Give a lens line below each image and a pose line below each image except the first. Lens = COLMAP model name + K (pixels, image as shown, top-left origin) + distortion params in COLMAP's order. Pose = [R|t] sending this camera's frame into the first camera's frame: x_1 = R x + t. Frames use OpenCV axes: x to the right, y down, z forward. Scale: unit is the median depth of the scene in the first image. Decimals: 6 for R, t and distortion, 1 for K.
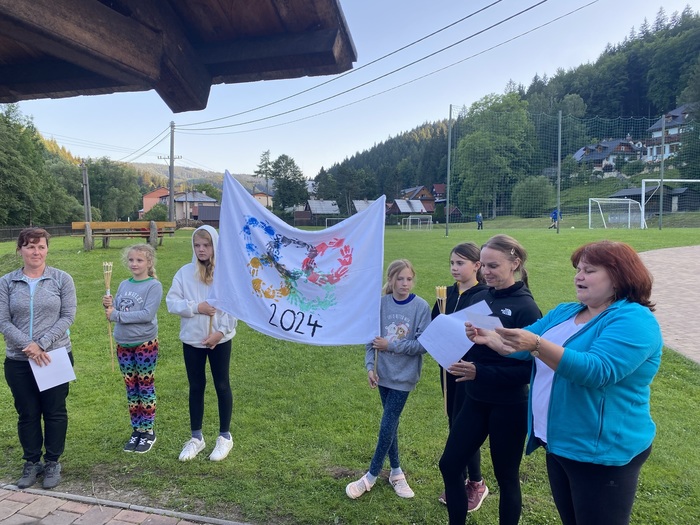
lens RADIAL K [[525.1, 0, 345.5], [0, 525.1, 264.0], [0, 0, 1]] dist [0.047167, -0.051820]
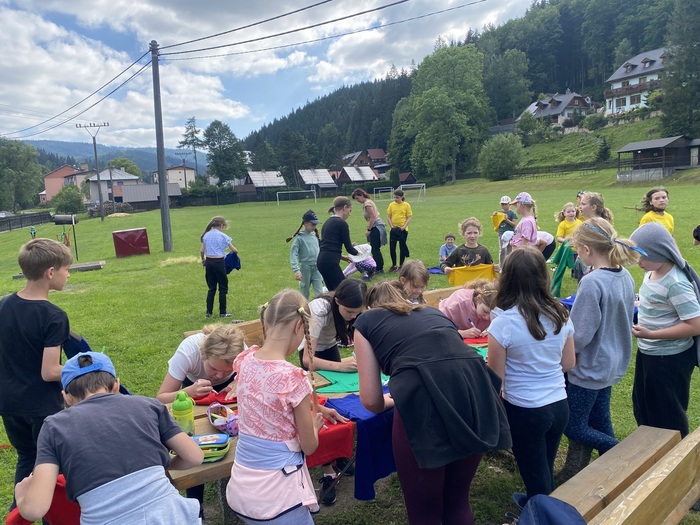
lens RADIAL K [[529.0, 0, 344.2], [0, 529.0, 265.9], [0, 0, 1]] dist [0.013424, -0.010731]
pose [[0.986610, -0.074407, 0.145138, -0.052731], [0.065403, 0.995683, 0.065862, -0.013417], [-0.149412, -0.055487, 0.987217, 0.093870]]
